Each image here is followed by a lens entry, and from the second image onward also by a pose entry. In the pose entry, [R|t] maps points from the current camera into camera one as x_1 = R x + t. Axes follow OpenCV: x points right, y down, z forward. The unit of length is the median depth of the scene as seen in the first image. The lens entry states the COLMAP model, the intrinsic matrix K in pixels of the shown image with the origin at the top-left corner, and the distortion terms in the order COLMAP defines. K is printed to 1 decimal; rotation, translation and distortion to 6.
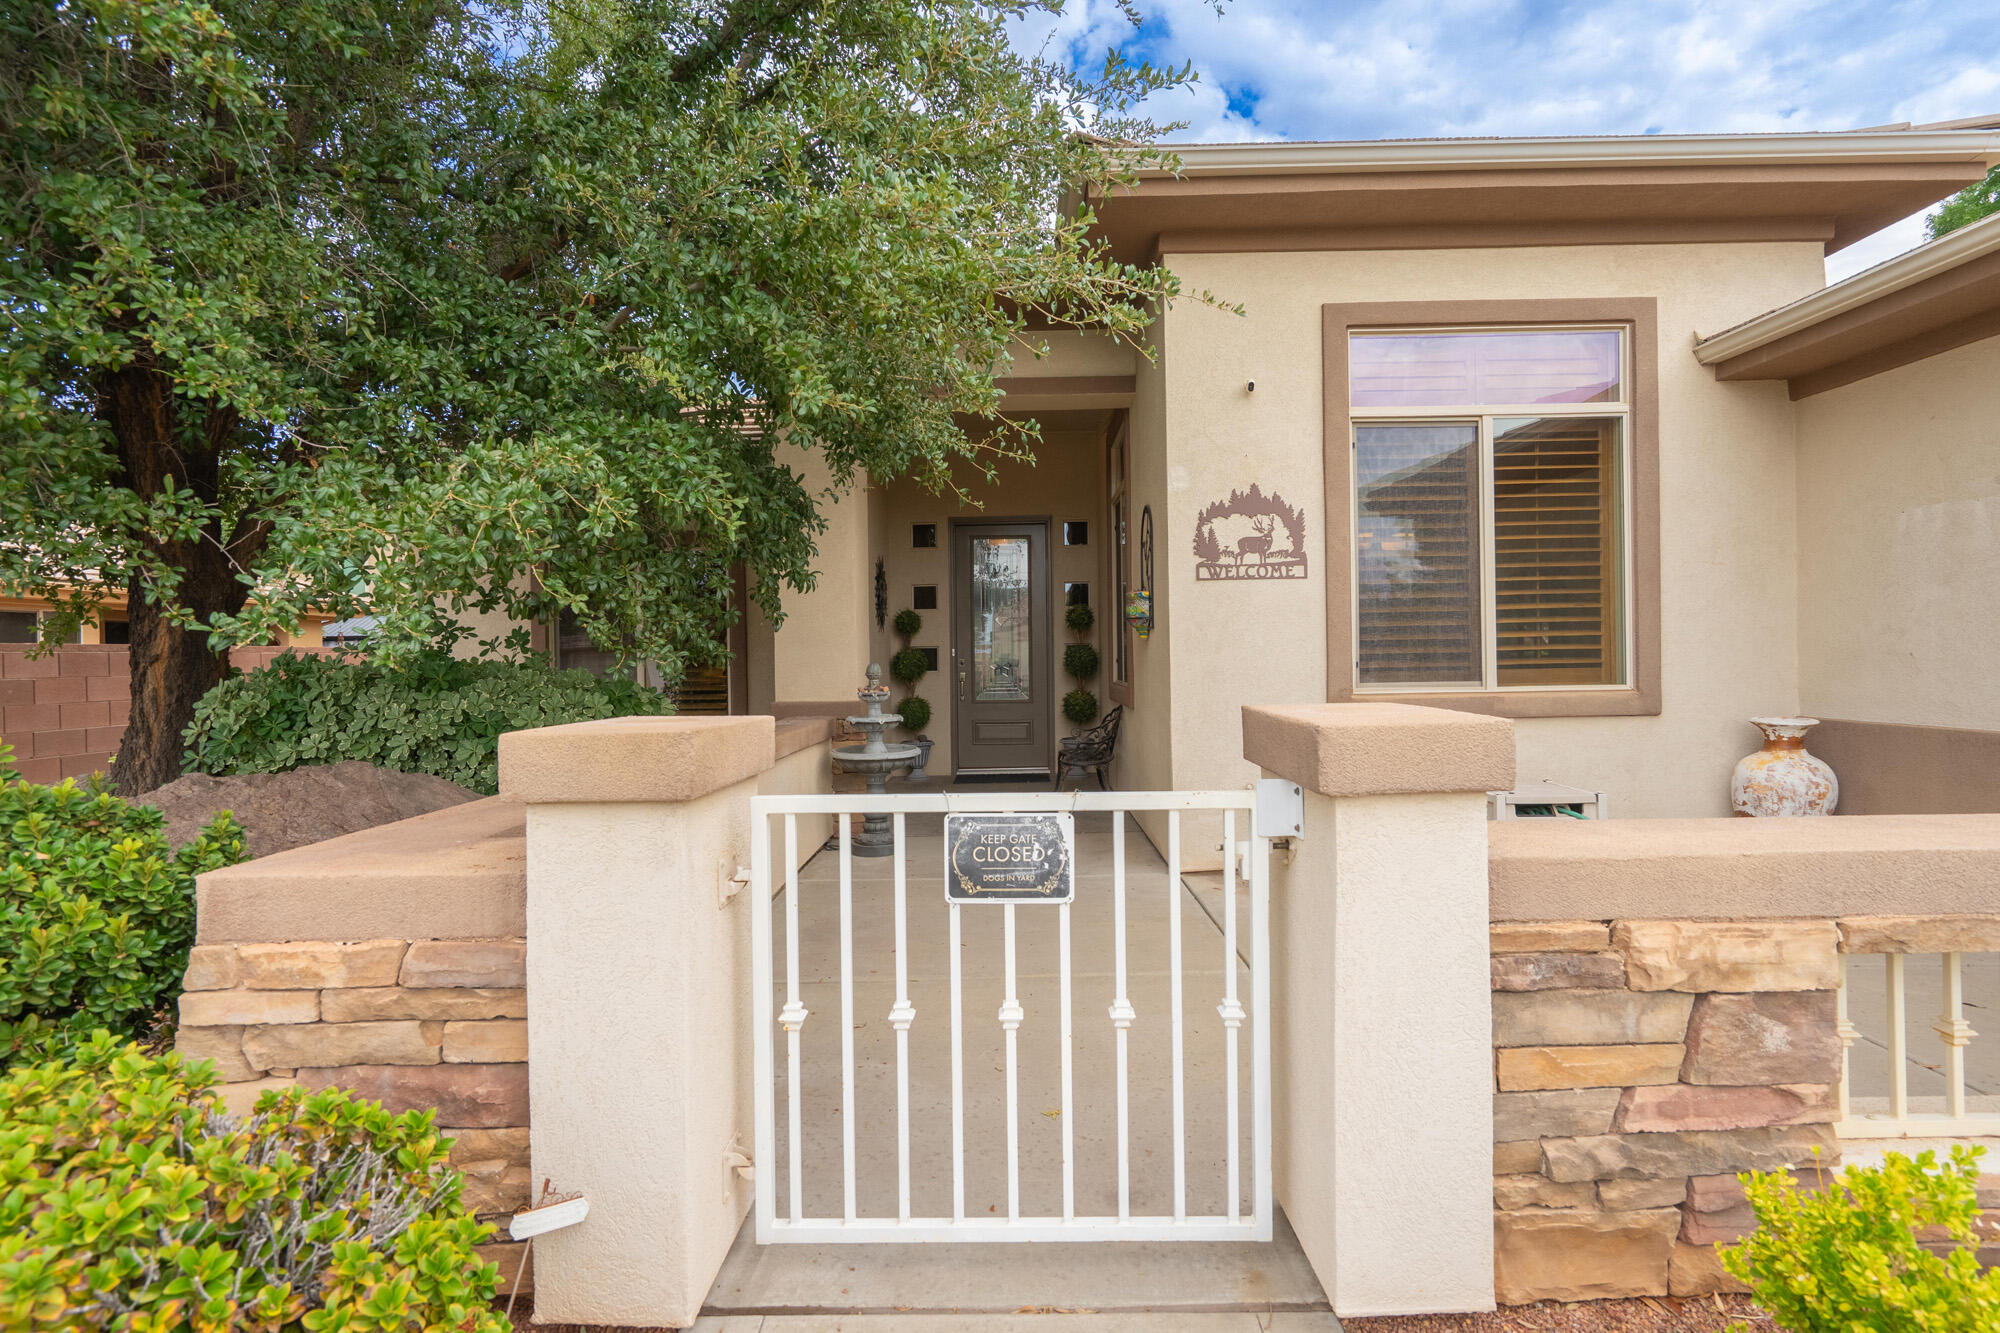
lens RADIAL K [[951.2, 0, 999.6], [0, 951.2, 639.3], [0, 0, 1]] dist [0.000605, 0.000858]
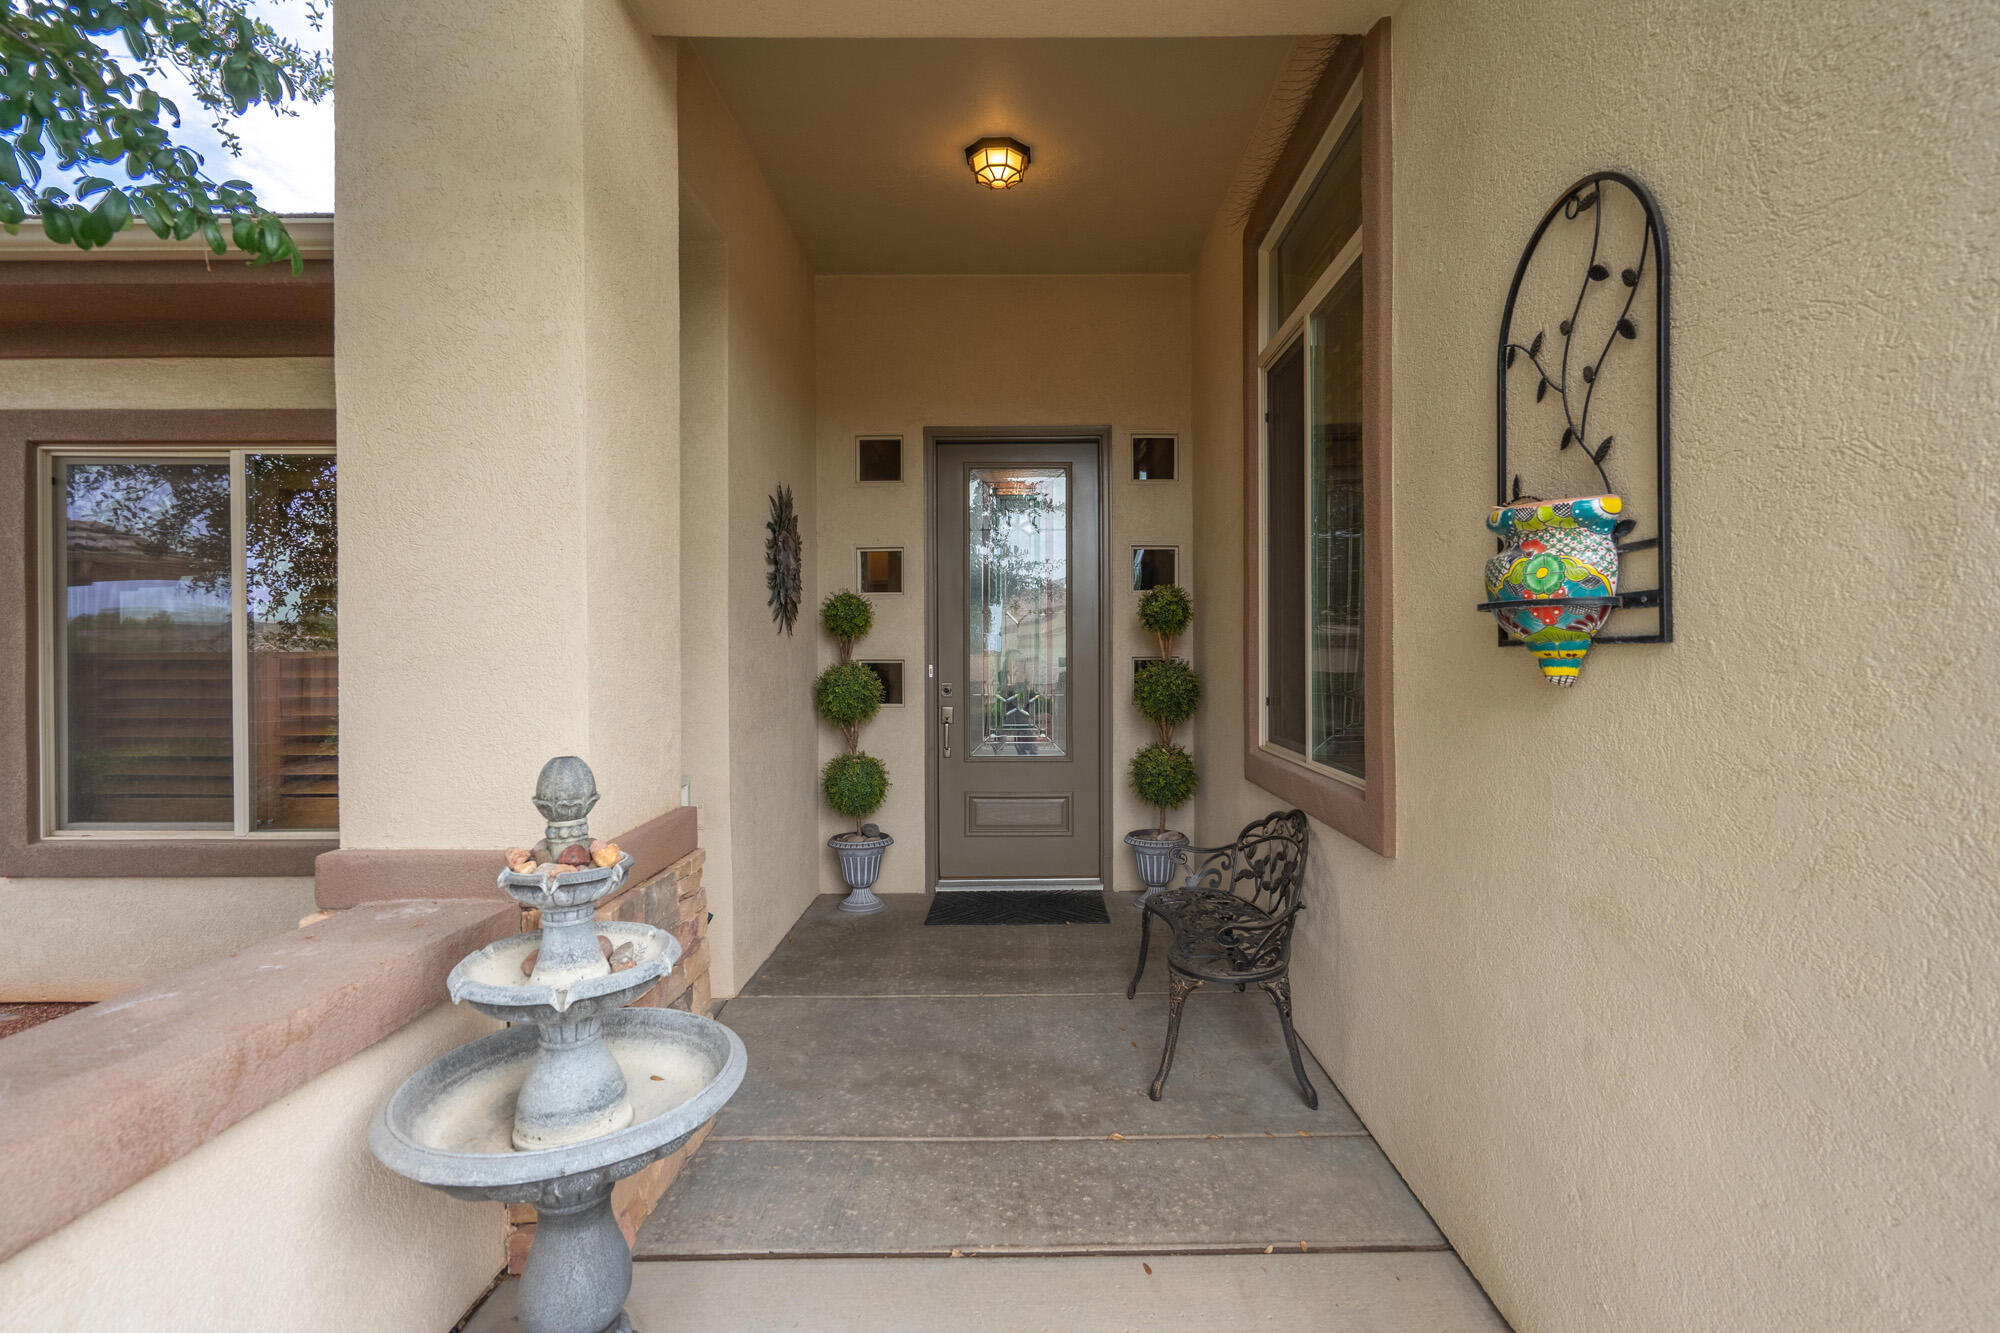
lens RADIAL K [[934.8, 0, 997.7], [0, 934.8, 625.4], [0, 0, 1]] dist [-0.001081, 0.000440]
pose [[0.999920, 0.008327, -0.009569, -0.008964], [-0.008439, 0.999895, -0.011775, -0.011858], [0.009470, 0.011855, 0.999885, 0.834639]]
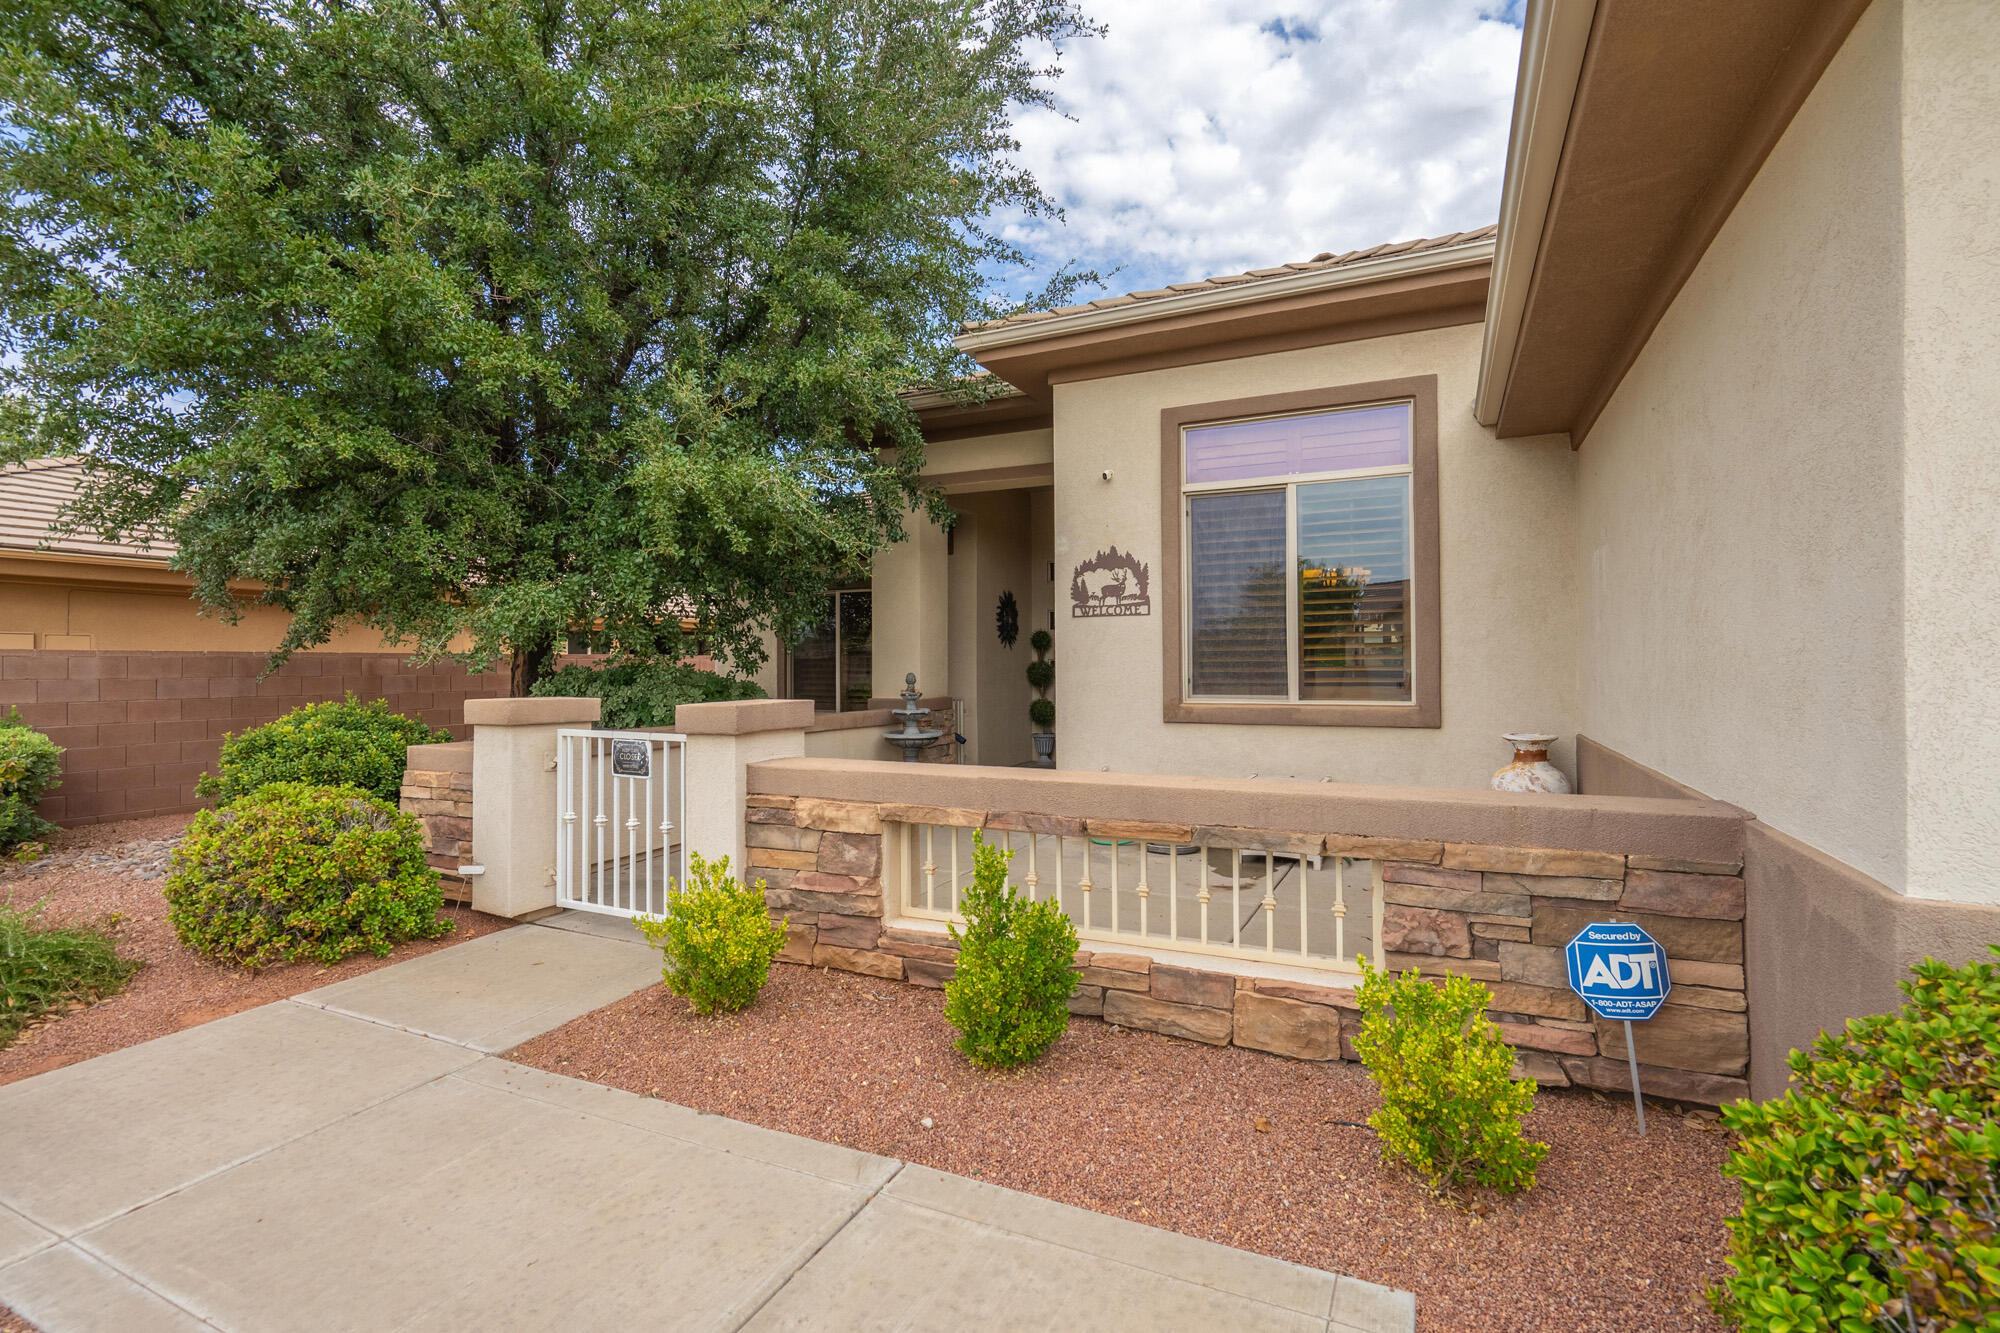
lens RADIAL K [[934.8, 0, 997.7], [0, 934.8, 625.4], [0, 0, 1]] dist [-0.001081, 0.000440]
pose [[0.901018, -0.006680, -0.433729, 0.698432], [-0.001868, 0.999812, -0.019279, -0.023729], [0.433777, 0.018181, 0.900837, -0.274290]]
